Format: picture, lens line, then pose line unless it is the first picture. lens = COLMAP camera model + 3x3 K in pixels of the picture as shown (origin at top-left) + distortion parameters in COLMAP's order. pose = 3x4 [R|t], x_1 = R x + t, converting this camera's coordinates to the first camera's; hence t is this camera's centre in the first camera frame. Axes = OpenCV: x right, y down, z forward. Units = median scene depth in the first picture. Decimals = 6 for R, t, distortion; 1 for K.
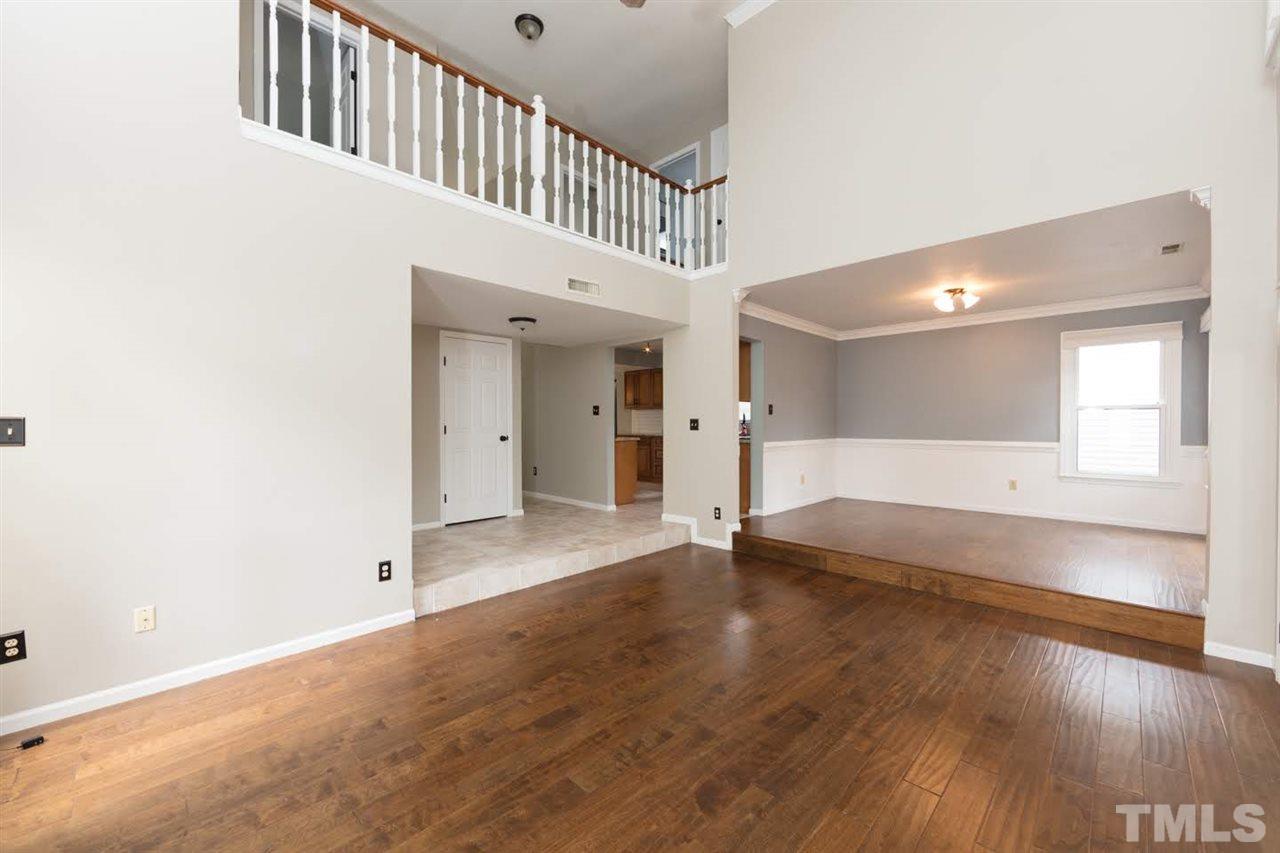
lens RADIAL K [[499.0, 0, 637.6], [0, 499.0, 434.7], [0, 0, 1]] dist [-0.002392, -0.000232]
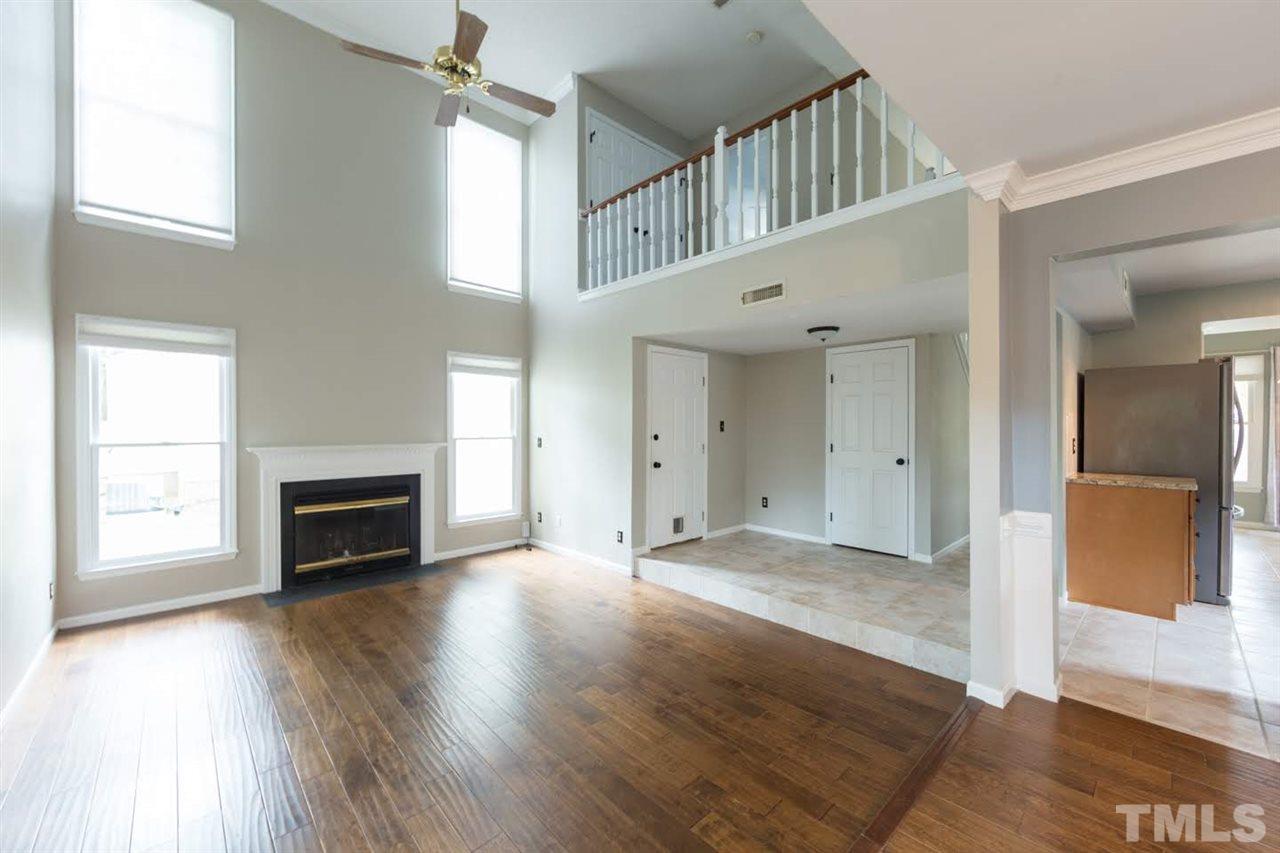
lens RADIAL K [[499.0, 0, 639.2], [0, 499.0, 424.9], [0, 0, 1]] dist [-0.002392, -0.000232]
pose [[-0.043686, -0.013010, -0.998961, 0.868153], [-0.033458, 0.999373, -0.011553, -0.044620], [0.998485, 0.032919, -0.044094, 0.927883]]
